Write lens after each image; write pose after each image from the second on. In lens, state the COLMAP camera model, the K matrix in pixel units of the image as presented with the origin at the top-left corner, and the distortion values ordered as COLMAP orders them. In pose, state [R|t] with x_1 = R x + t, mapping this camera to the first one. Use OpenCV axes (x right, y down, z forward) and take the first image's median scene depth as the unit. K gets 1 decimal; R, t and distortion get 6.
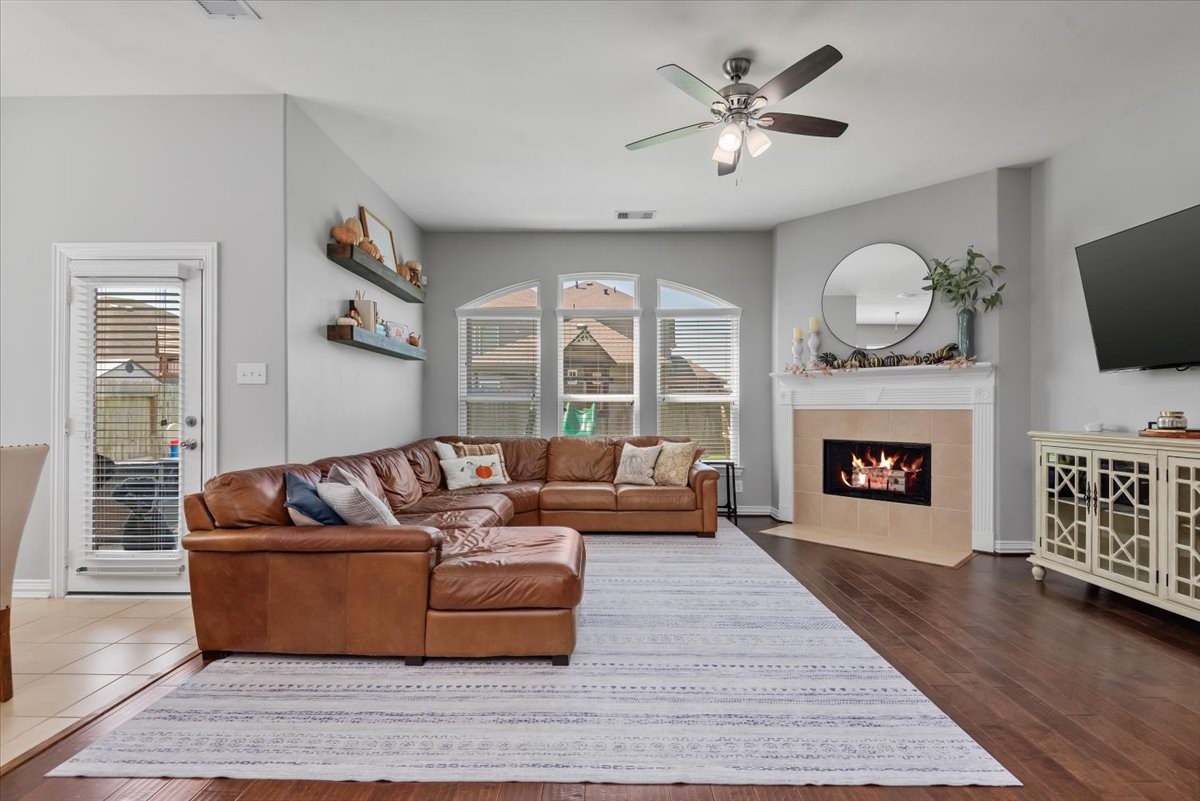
lens RADIAL K [[586.1, 0, 611.7], [0, 586.1, 406.1], [0, 0, 1]] dist [0.012484, -0.008773]
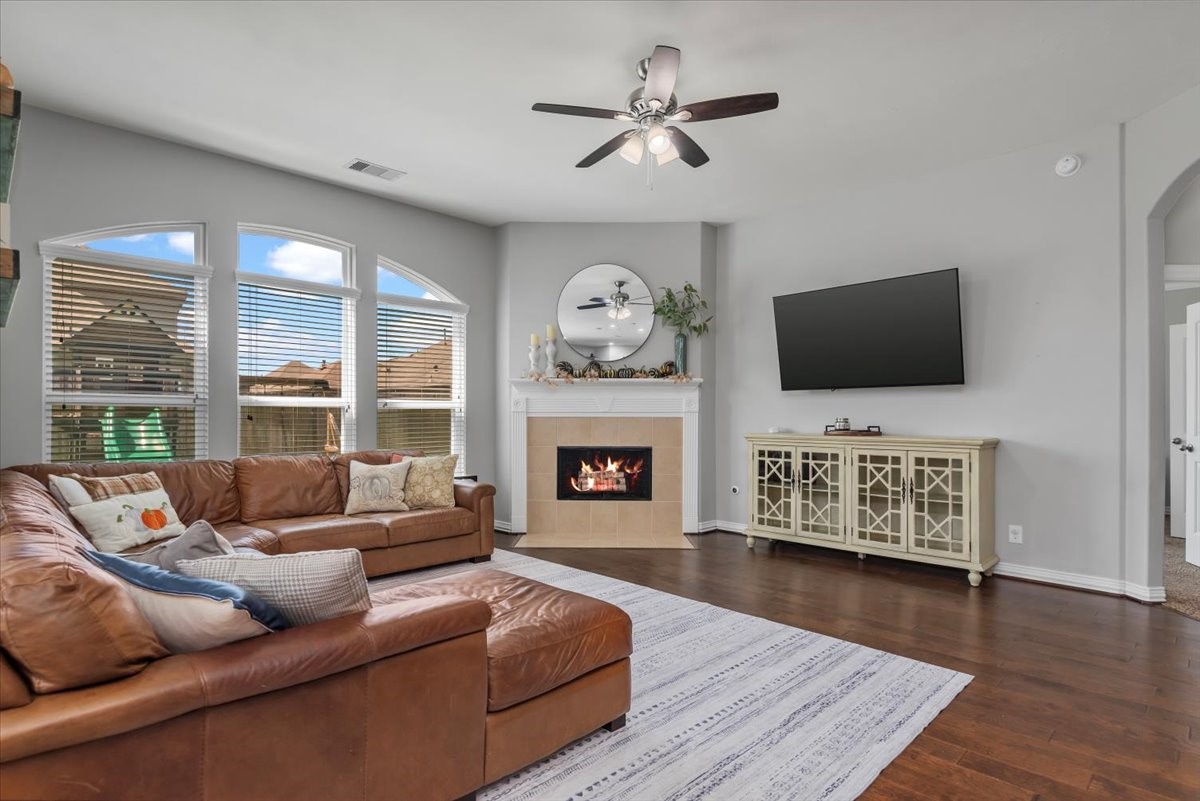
lens RADIAL K [[618.5, 0, 618.6], [0, 618.5, 415.2], [0, 0, 1]] dist [0.019225, -0.007531]
pose [[0.697197, 0.001329, 0.716878, -0.458649], [-0.003205, 0.999994, 0.001263, 0.000643], [-0.716872, -0.003178, 0.697197, 0.252890]]
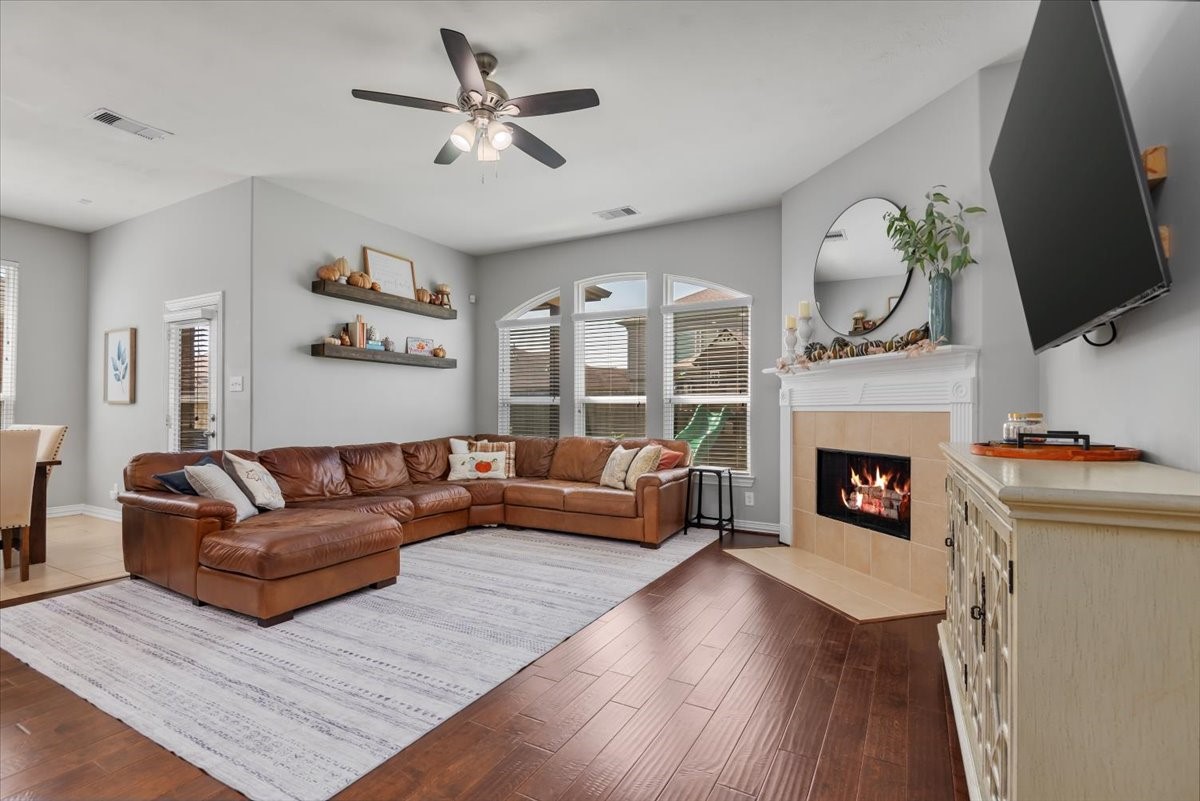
lens RADIAL K [[586.1, 0, 612.3], [0, 586.1, 402.4], [0, 0, 1]] dist [0.012484, -0.008773]
pose [[0.870224, -0.004079, -0.492639, 0.714152], [-0.001185, 0.999946, -0.010373, 0.002225], [0.492654, 0.009610, 0.870172, 0.201253]]
